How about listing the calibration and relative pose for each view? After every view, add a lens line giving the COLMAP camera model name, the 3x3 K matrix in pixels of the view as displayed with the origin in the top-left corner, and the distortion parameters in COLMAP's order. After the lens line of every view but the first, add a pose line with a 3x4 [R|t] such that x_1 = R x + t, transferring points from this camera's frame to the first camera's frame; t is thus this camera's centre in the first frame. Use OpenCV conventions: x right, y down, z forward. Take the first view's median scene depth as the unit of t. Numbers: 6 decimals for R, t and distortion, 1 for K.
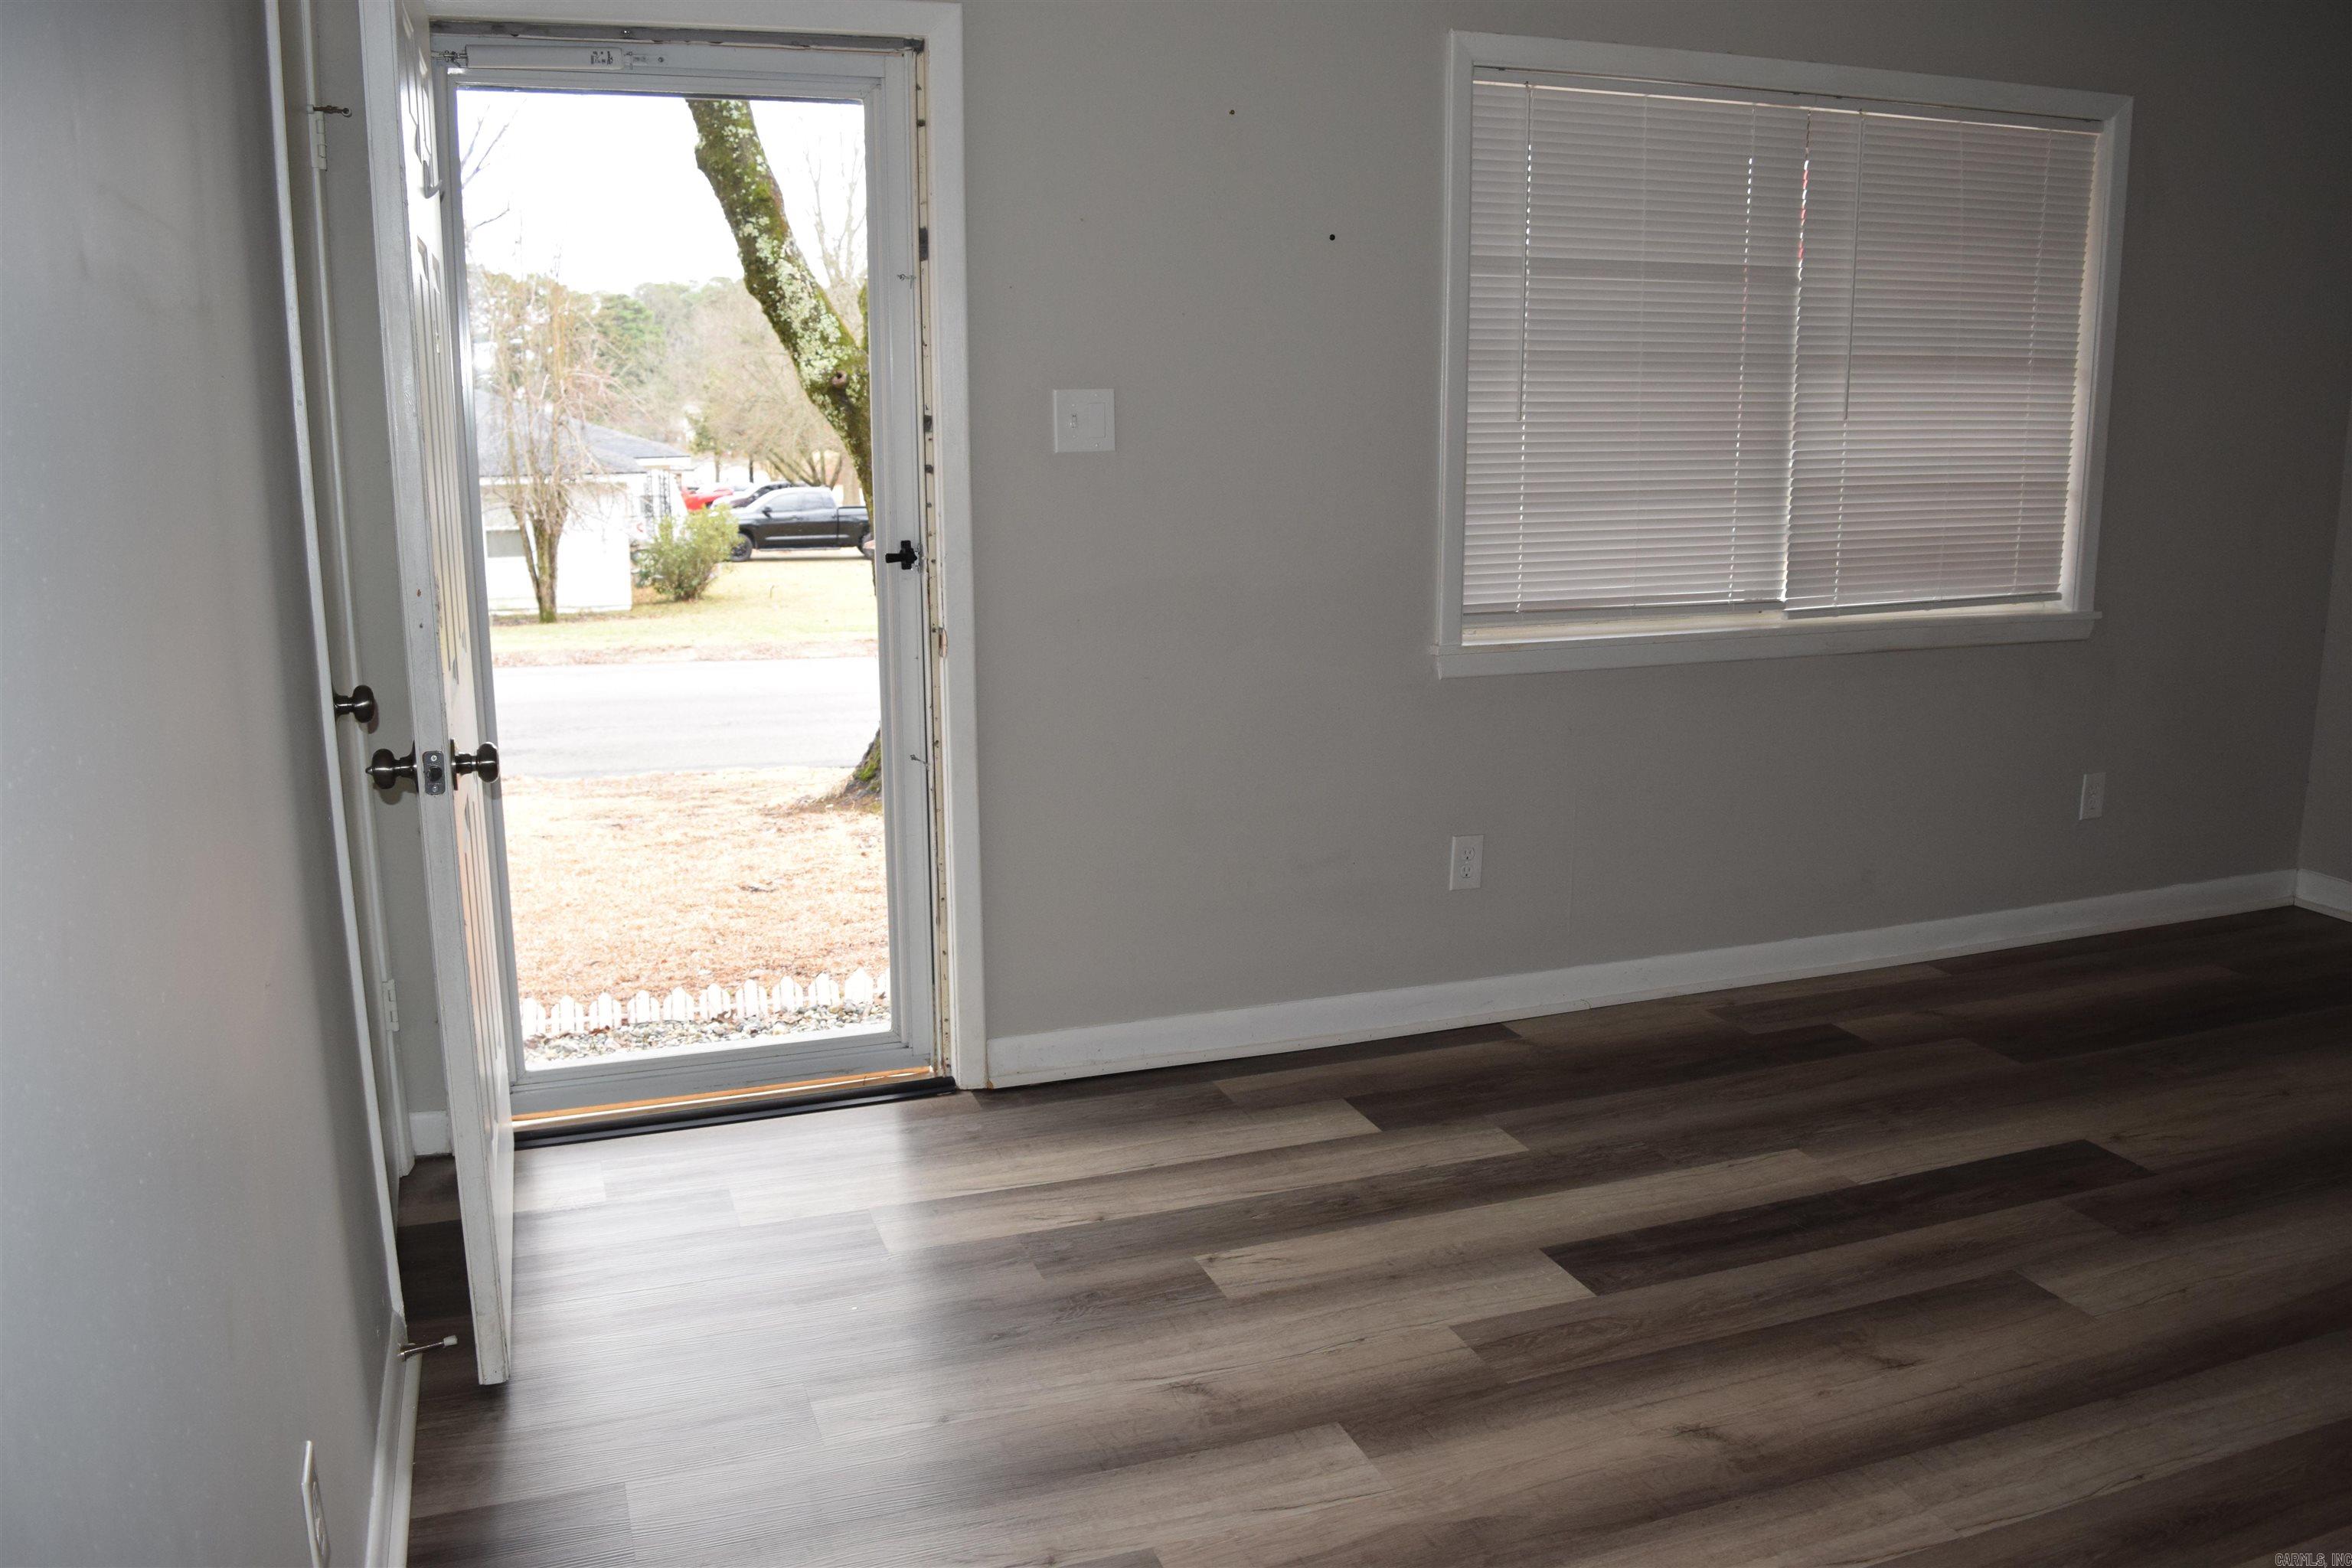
lens RADIAL K [[1851.5, 0, 1165.1], [0, 1851.5, 788.1], [0, 0, 1]] dist [-0.093154, 0.019977]
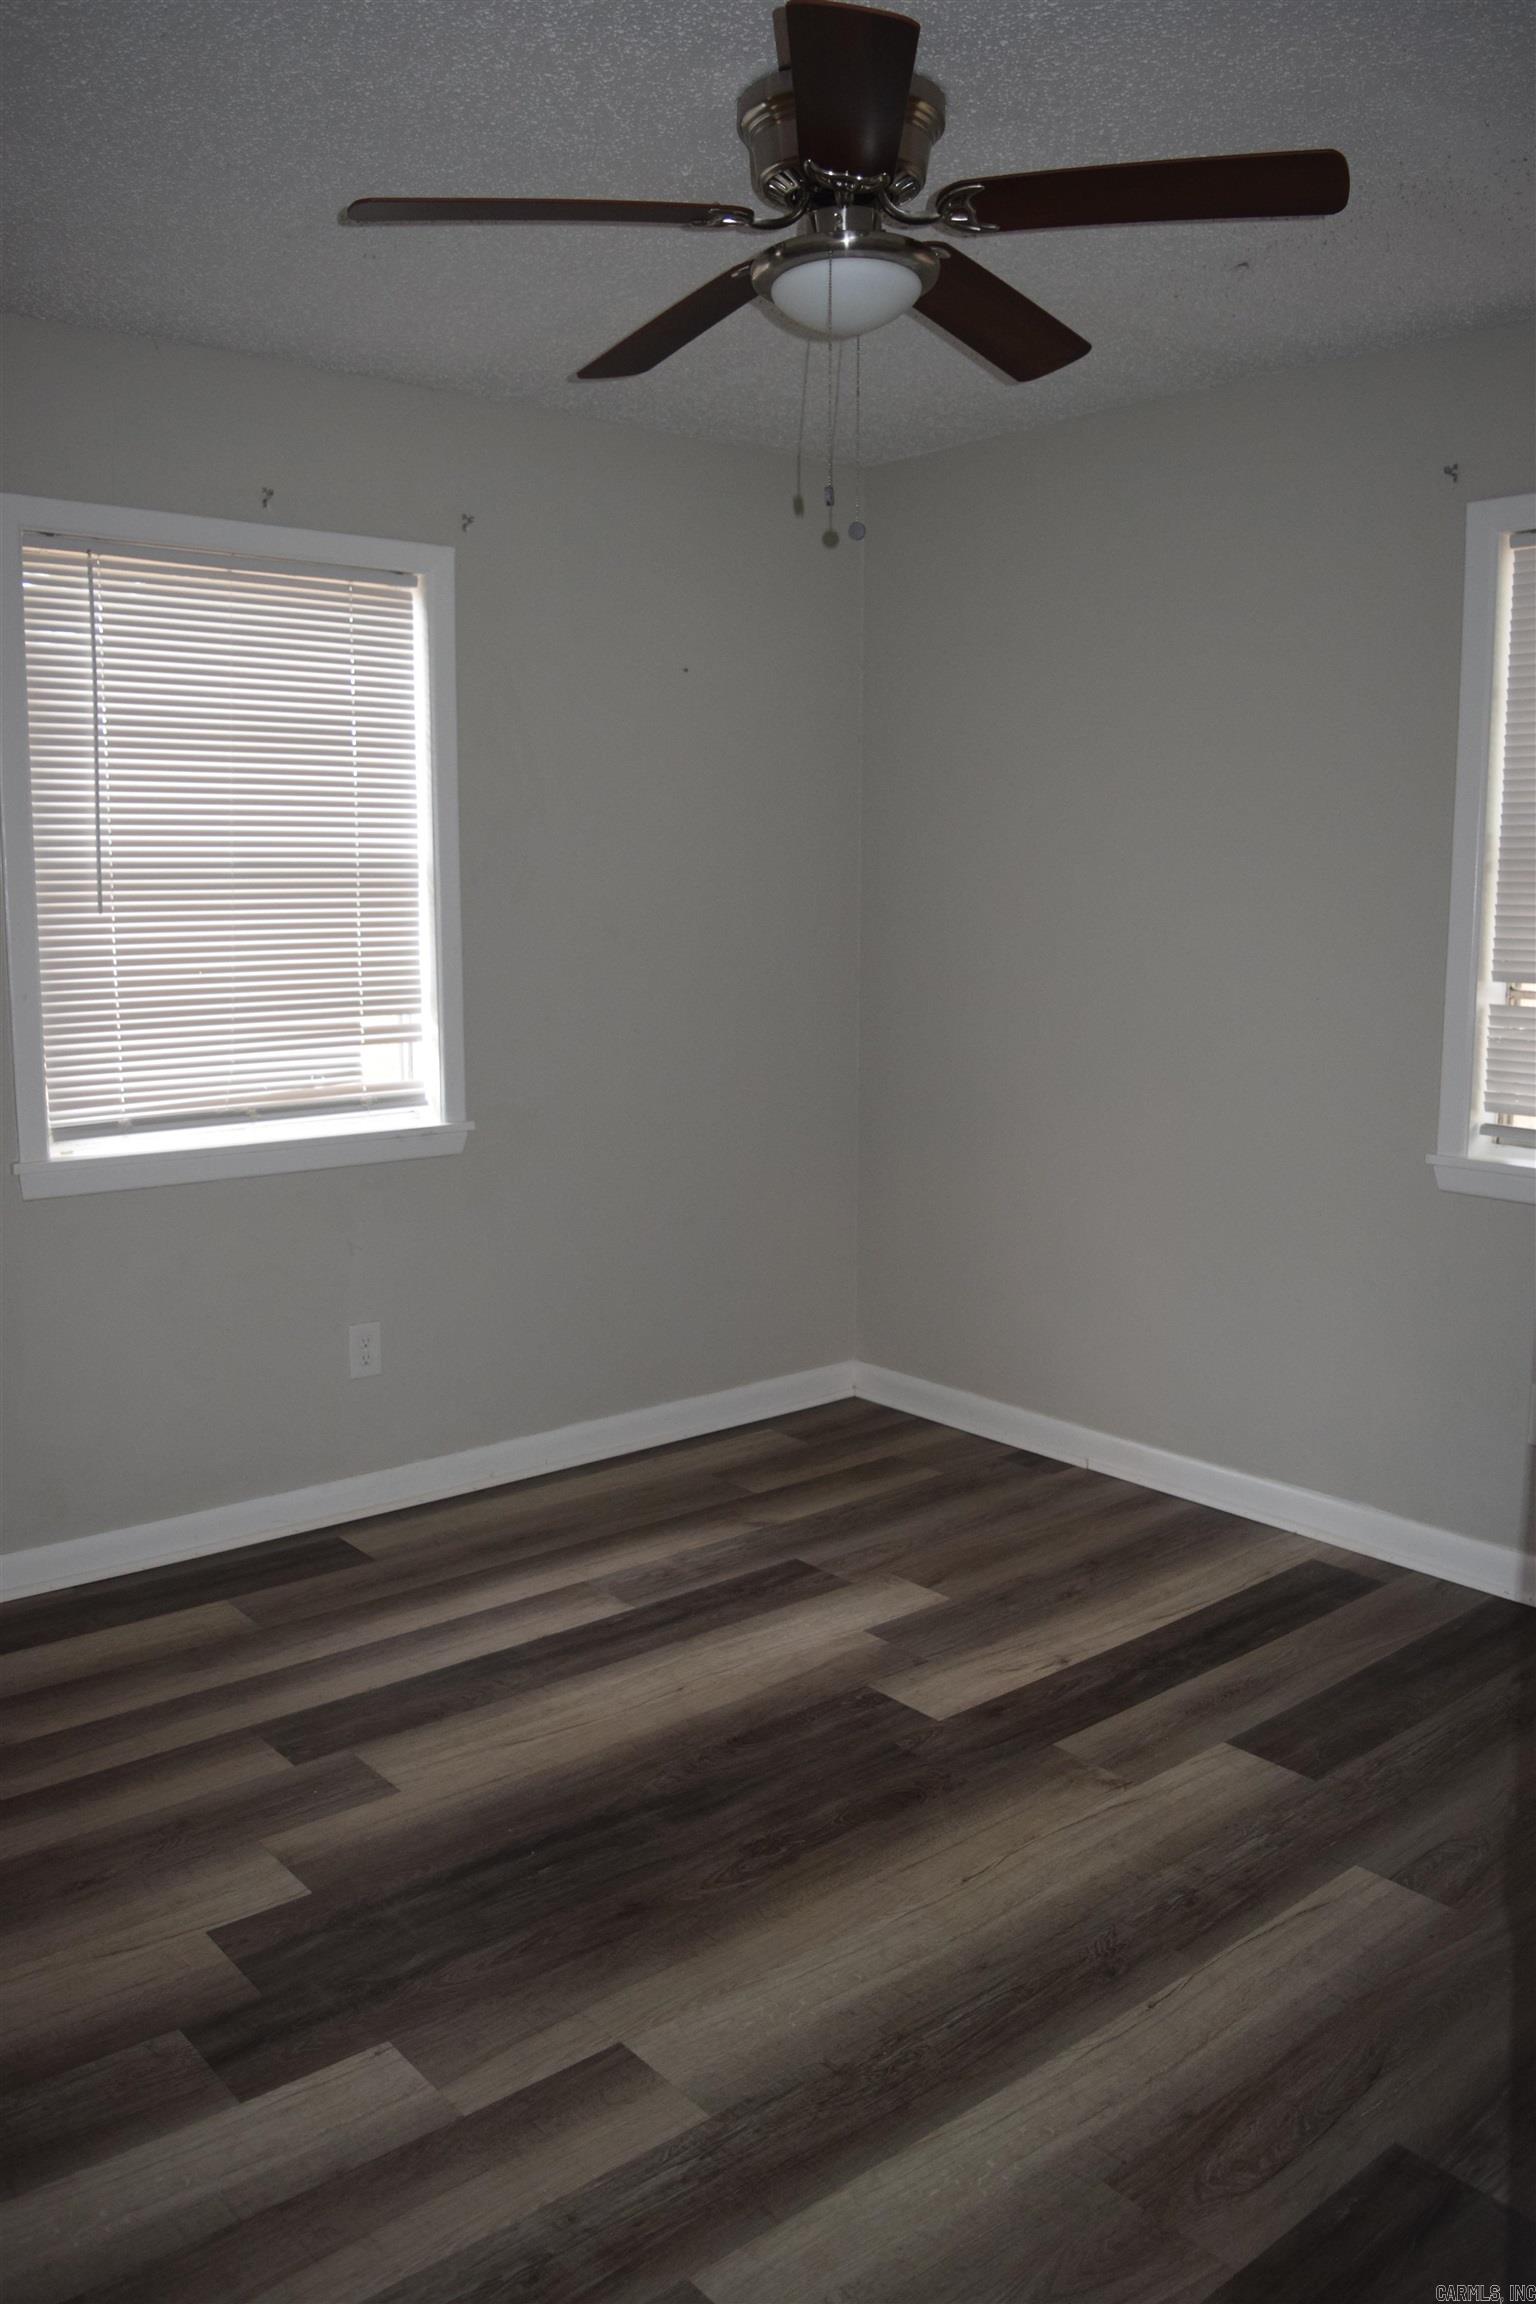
lens RADIAL K [[1813.8, 0, 771.9], [0, 1813.8, 1140.9], [0, 0, 1]] dist [-0.093154, 0.019977]
pose [[0.928404, -0.051083, 0.368043, 0.410045], [0.076439, 0.995576, -0.054637, -0.035484], [-0.363624, 0.078858, 0.928202, 0.152085]]
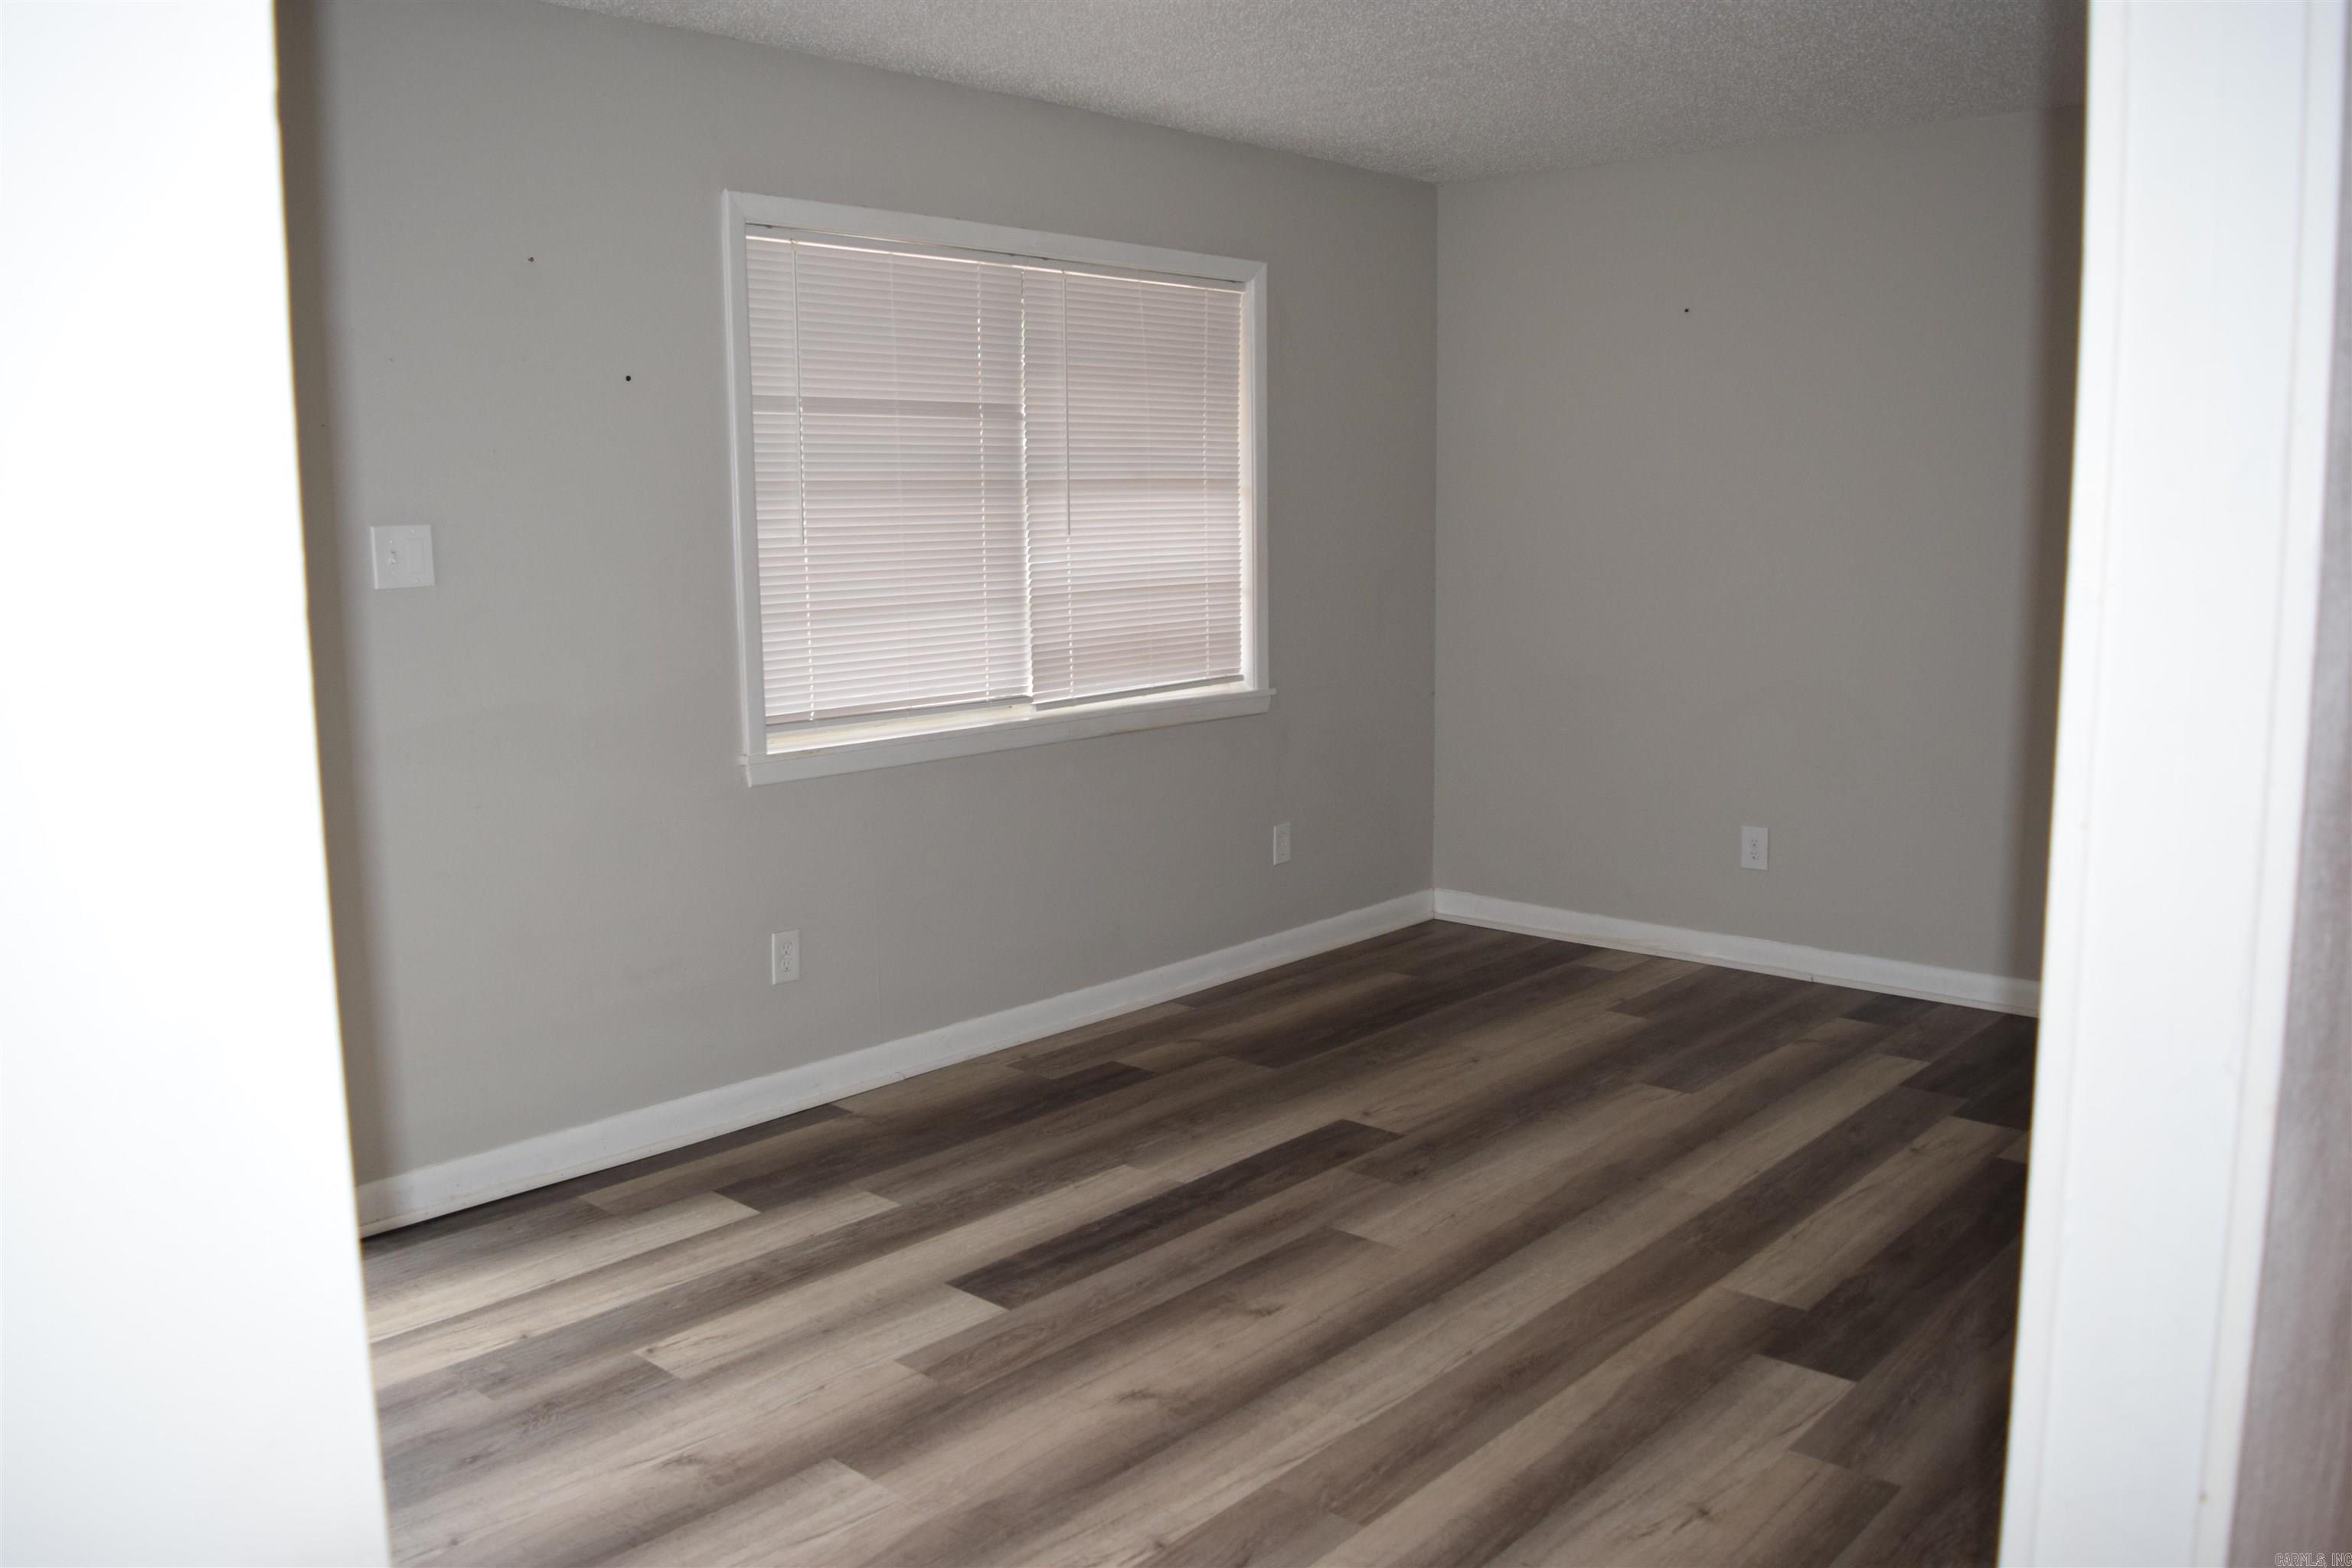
lens RADIAL K [[1851.5, 0, 1181.5], [0, 1851.5, 786.8], [0, 0, 1]] dist [-0.093154, 0.019977]
pose [[0.884834, -0.077345, 0.459442, -0.128734], [0.106718, 0.993553, -0.038266, 0.008898], [-0.453520, 0.082890, 0.887383, -0.062435]]
